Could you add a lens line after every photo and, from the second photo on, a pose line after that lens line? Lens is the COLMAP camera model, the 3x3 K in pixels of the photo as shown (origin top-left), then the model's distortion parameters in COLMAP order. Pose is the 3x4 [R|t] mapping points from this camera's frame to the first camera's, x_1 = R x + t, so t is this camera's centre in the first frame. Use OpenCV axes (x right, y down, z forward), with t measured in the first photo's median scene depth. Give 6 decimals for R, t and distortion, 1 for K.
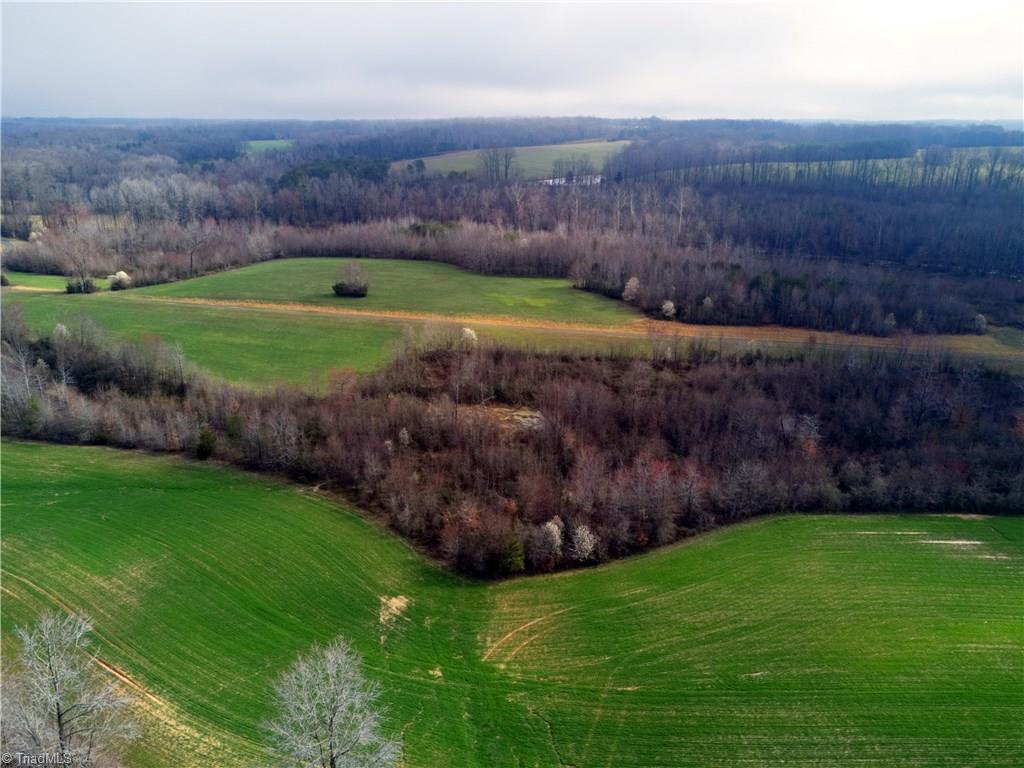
lens RADIAL K [[785.7, 0, 510.3], [0, 785.7, 381.1], [0, 0, 1]] dist [-0.028919, 0.059343]
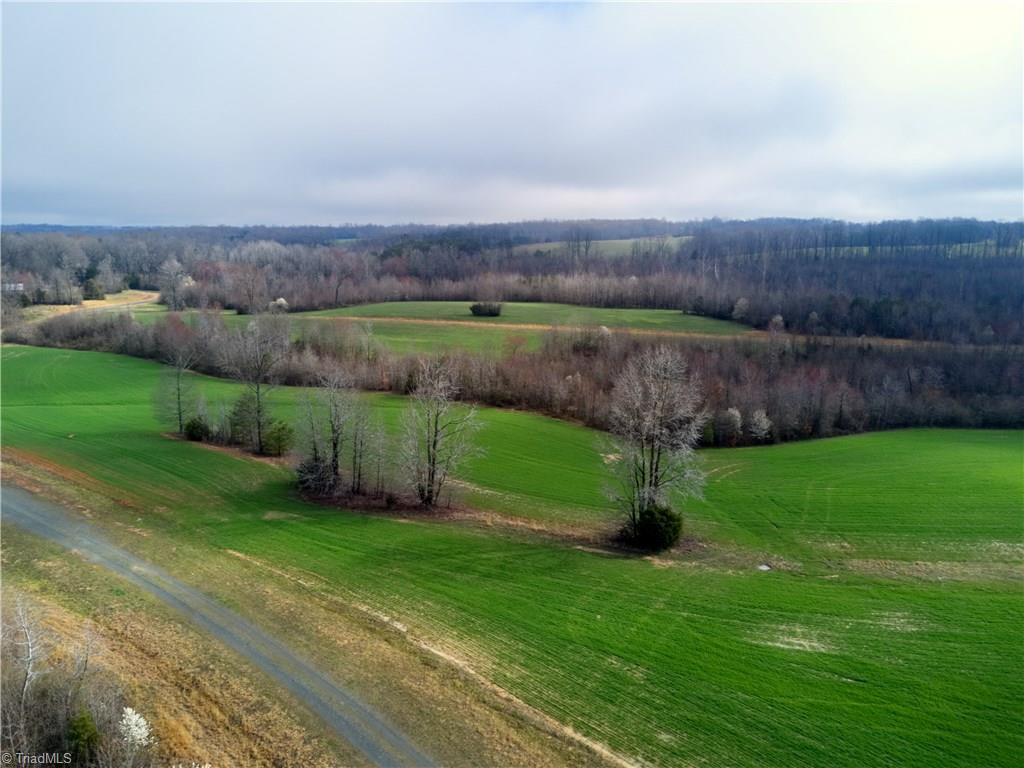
lens RADIAL K [[785.7, 0, 510.3], [0, 785.7, 381.1], [0, 0, 1]] dist [-0.028919, 0.059343]
pose [[0.997565, 0.010283, -0.068981, -0.064875], [-0.019373, 0.991002, -0.132434, 0.096313], [0.066998, 0.133448, 0.988789, -0.069849]]
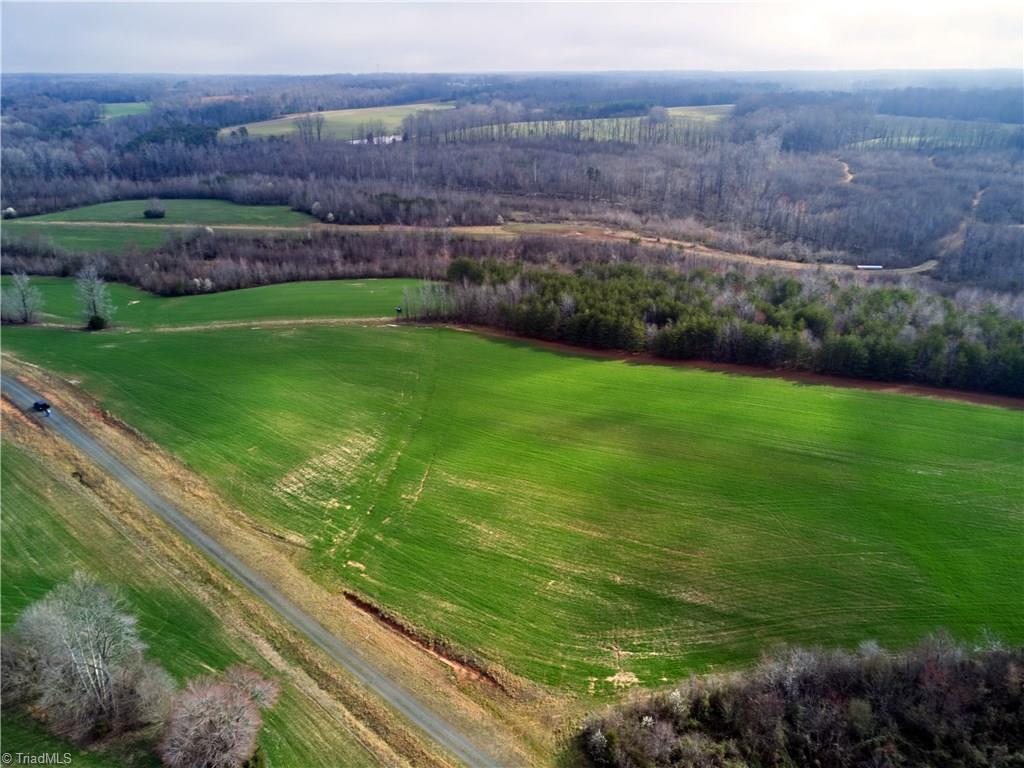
lens RADIAL K [[785.7, 0, 510.3], [0, 785.7, 381.1], [0, 0, 1]] dist [-0.028919, 0.059343]
pose [[0.991402, -0.054703, 0.118867, 0.255606], [0.047988, 0.997125, 0.058640, 0.137284], [-0.121733, -0.052432, 0.991177, -0.605895]]
